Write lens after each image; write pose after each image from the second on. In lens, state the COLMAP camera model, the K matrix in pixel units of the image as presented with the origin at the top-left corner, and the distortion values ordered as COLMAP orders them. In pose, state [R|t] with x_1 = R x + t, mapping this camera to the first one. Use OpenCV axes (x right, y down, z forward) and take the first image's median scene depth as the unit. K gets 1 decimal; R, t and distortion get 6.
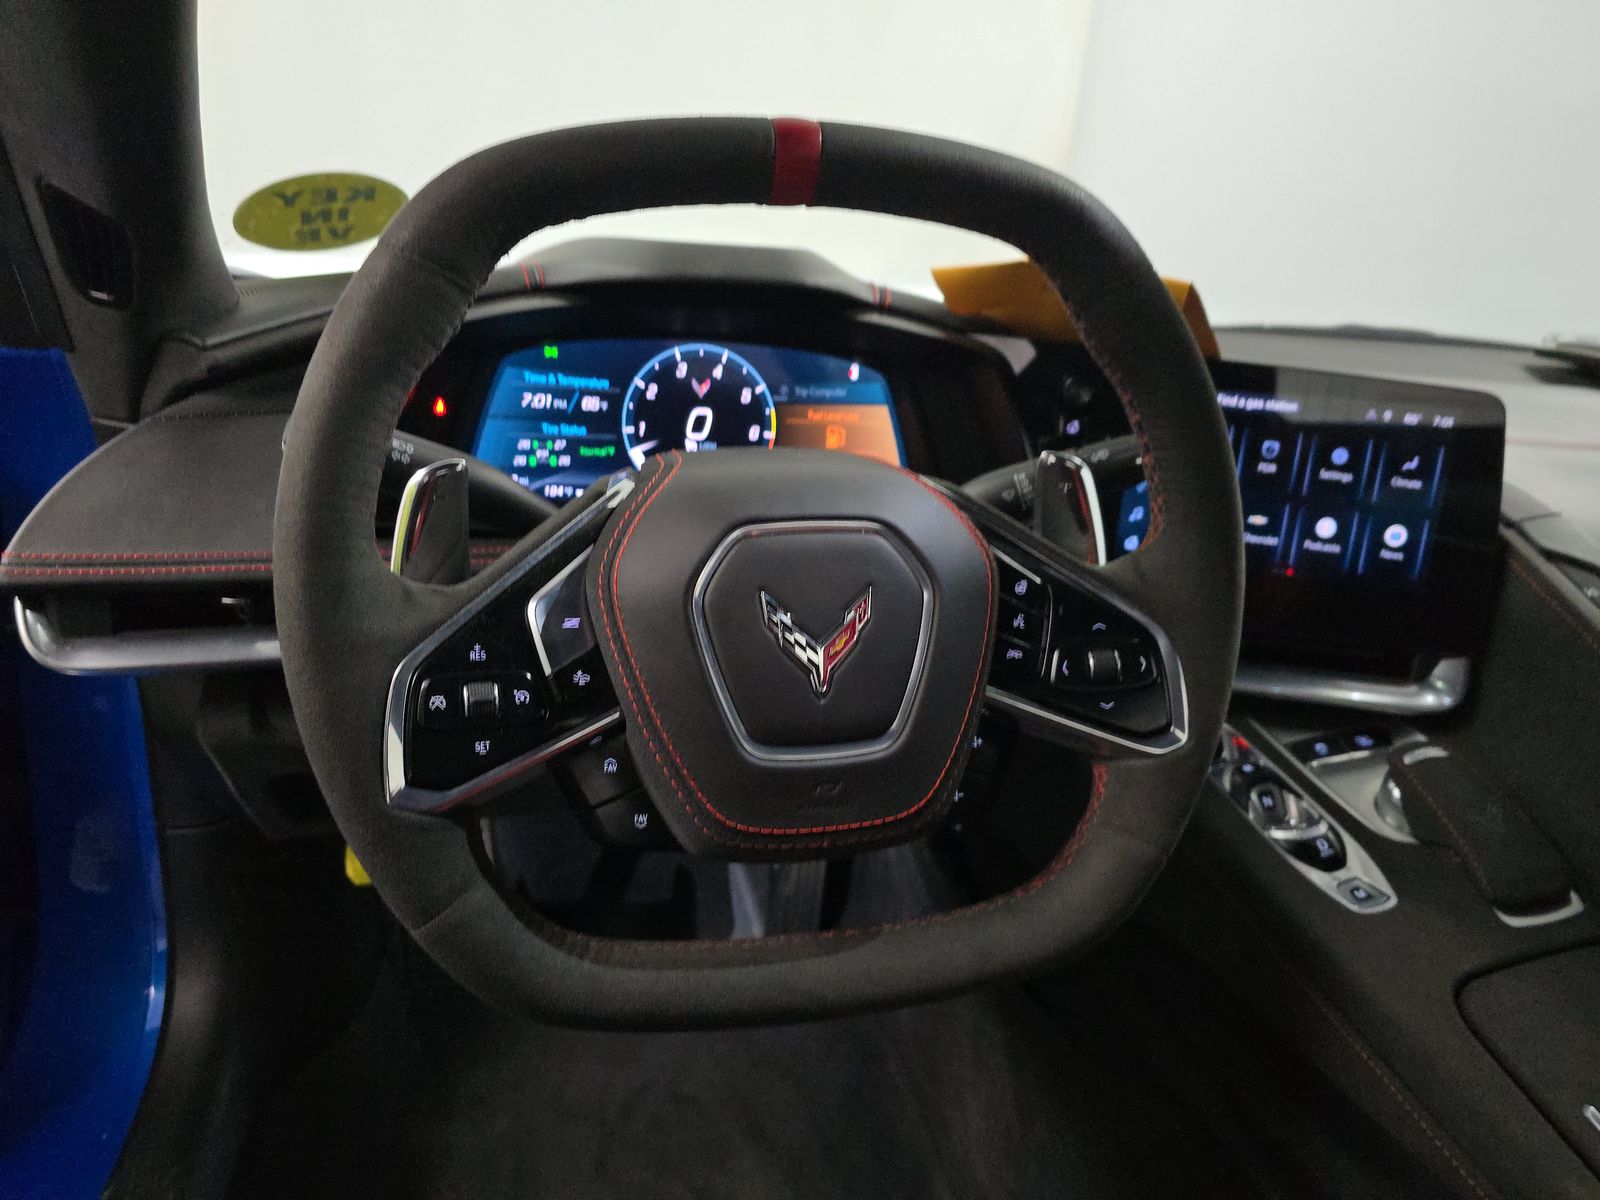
lens RADIAL K [[1067.4, 0, 800.0], [0, 1067.4, 600.0], [0, 0, 1]] dist [0.005907, -0.002763]
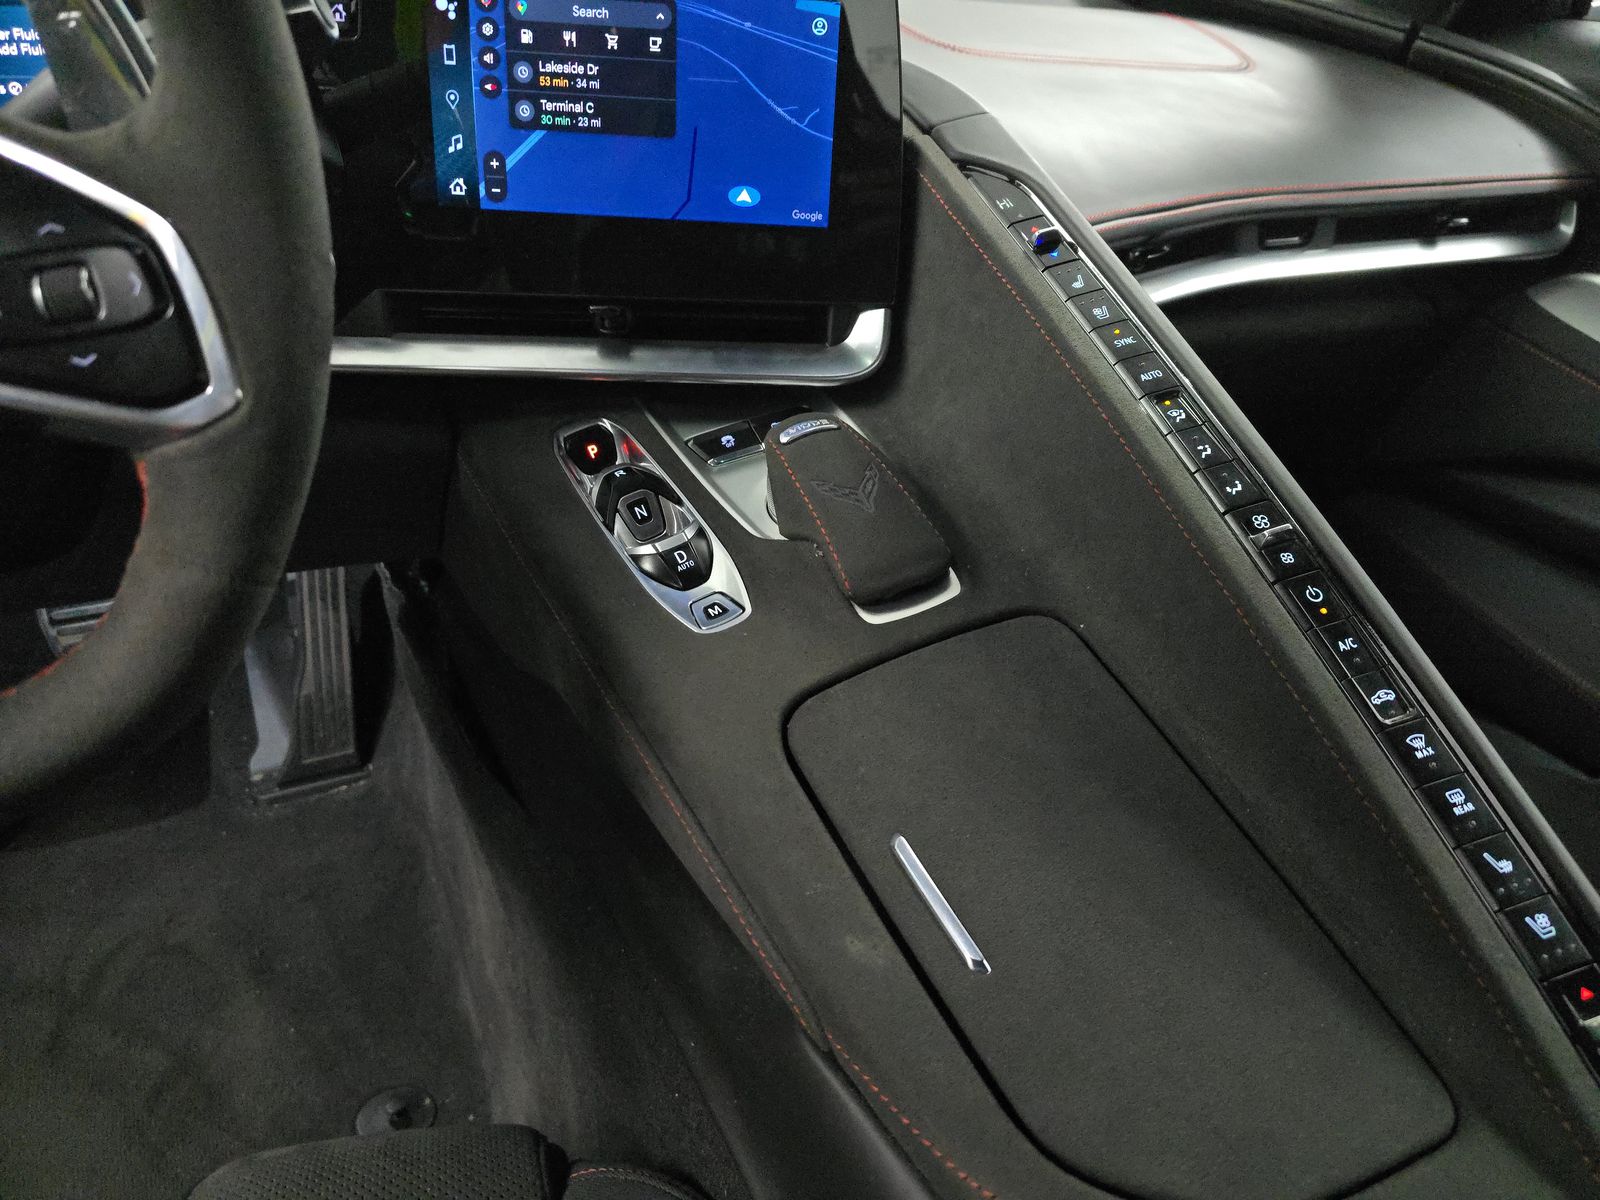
lens RADIAL K [[1035.5, 0, 800.0], [0, 1035.5, 600.0], [0, 0, 1]] dist [0.002244, -0.001017]
pose [[0.970380, -0.131402, 0.202721, 0.404865], [0.086932, 0.972854, 0.214470, 0.102803], [-0.225399, -0.190495, 0.955462, 0.245782]]
